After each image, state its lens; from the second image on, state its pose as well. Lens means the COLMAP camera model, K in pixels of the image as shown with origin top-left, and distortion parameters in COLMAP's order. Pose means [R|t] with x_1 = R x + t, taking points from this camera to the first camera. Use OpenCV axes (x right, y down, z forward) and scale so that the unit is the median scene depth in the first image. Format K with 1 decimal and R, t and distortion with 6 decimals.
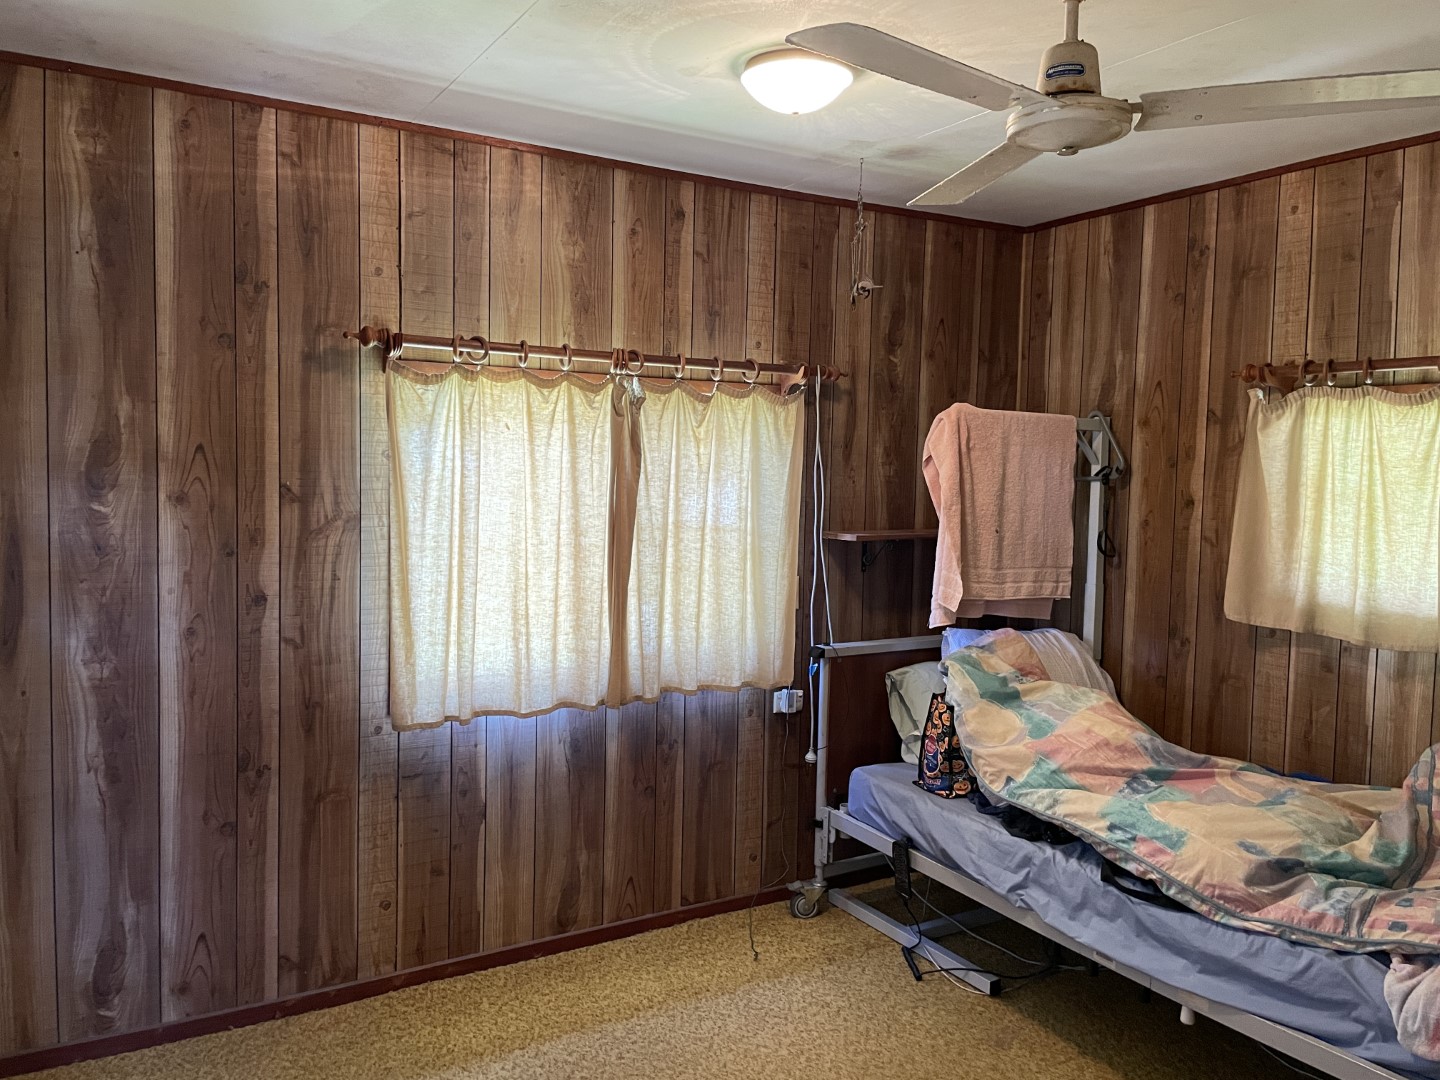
lens RADIAL K [[1095.2, 0, 718.6], [0, 1095.2, 538.7], [0, 0, 1]] dist [0.048711, -0.047679]
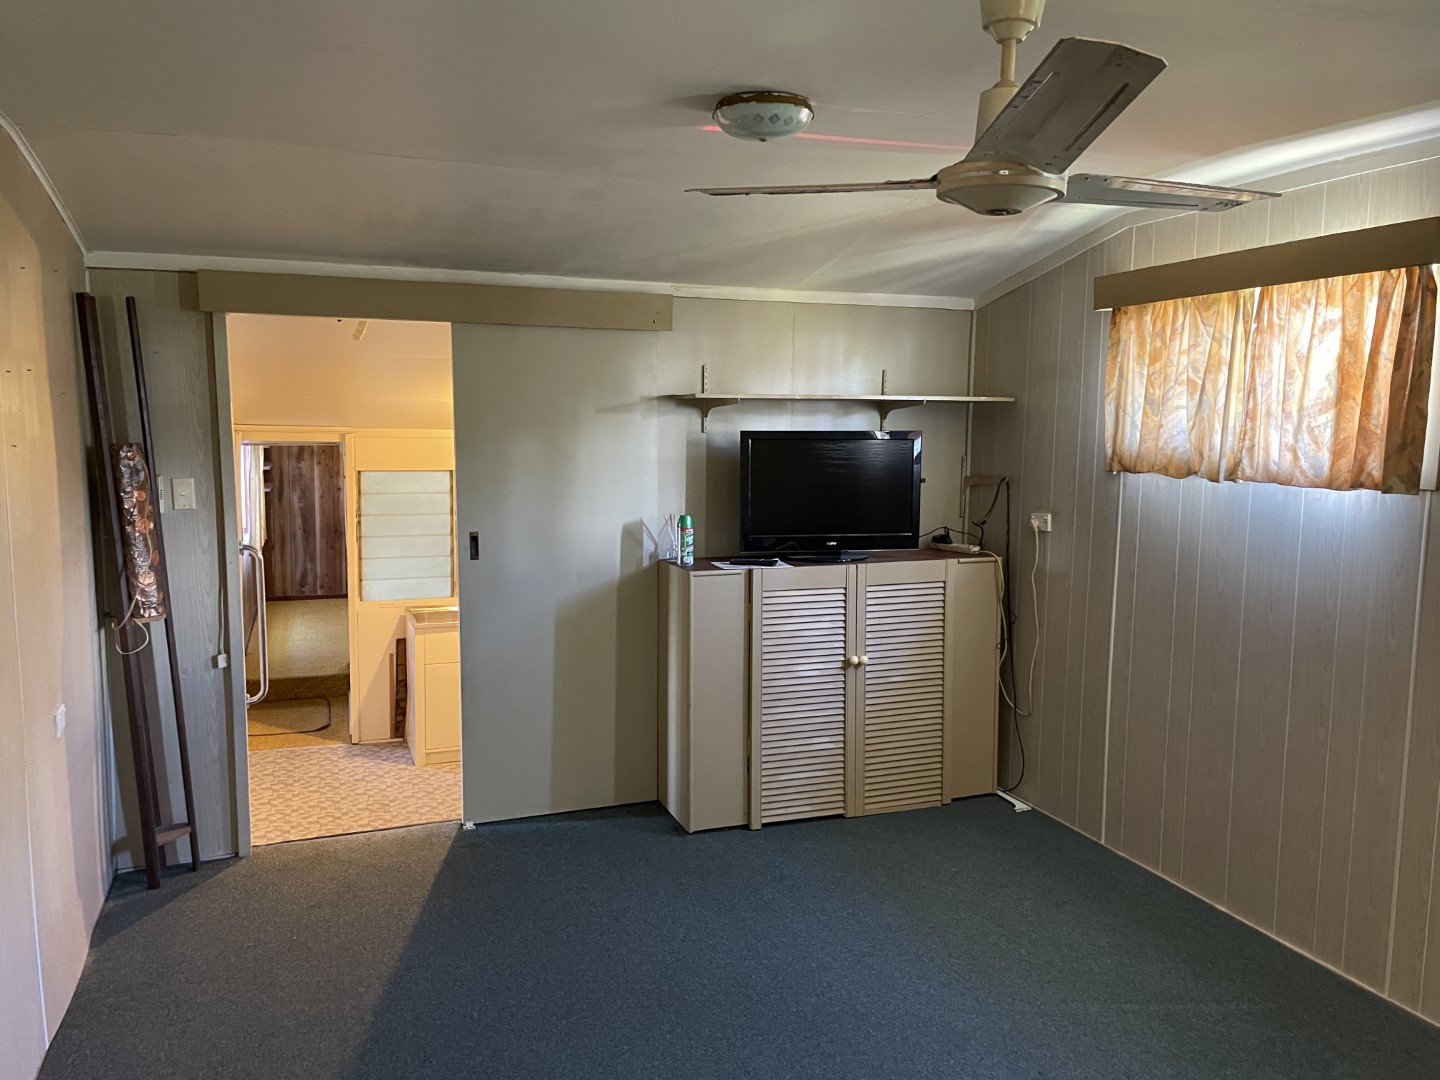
lens RADIAL K [[1095.2, 0, 720.8], [0, 1095.2, 540.7], [0, 0, 1]] dist [0.048711, -0.047679]
pose [[0.983273, 0.018755, -0.181171, 1.696103], [-0.009798, 0.998691, 0.050208, 0.029796], [0.181876, -0.047593, 0.982169, -2.707143]]
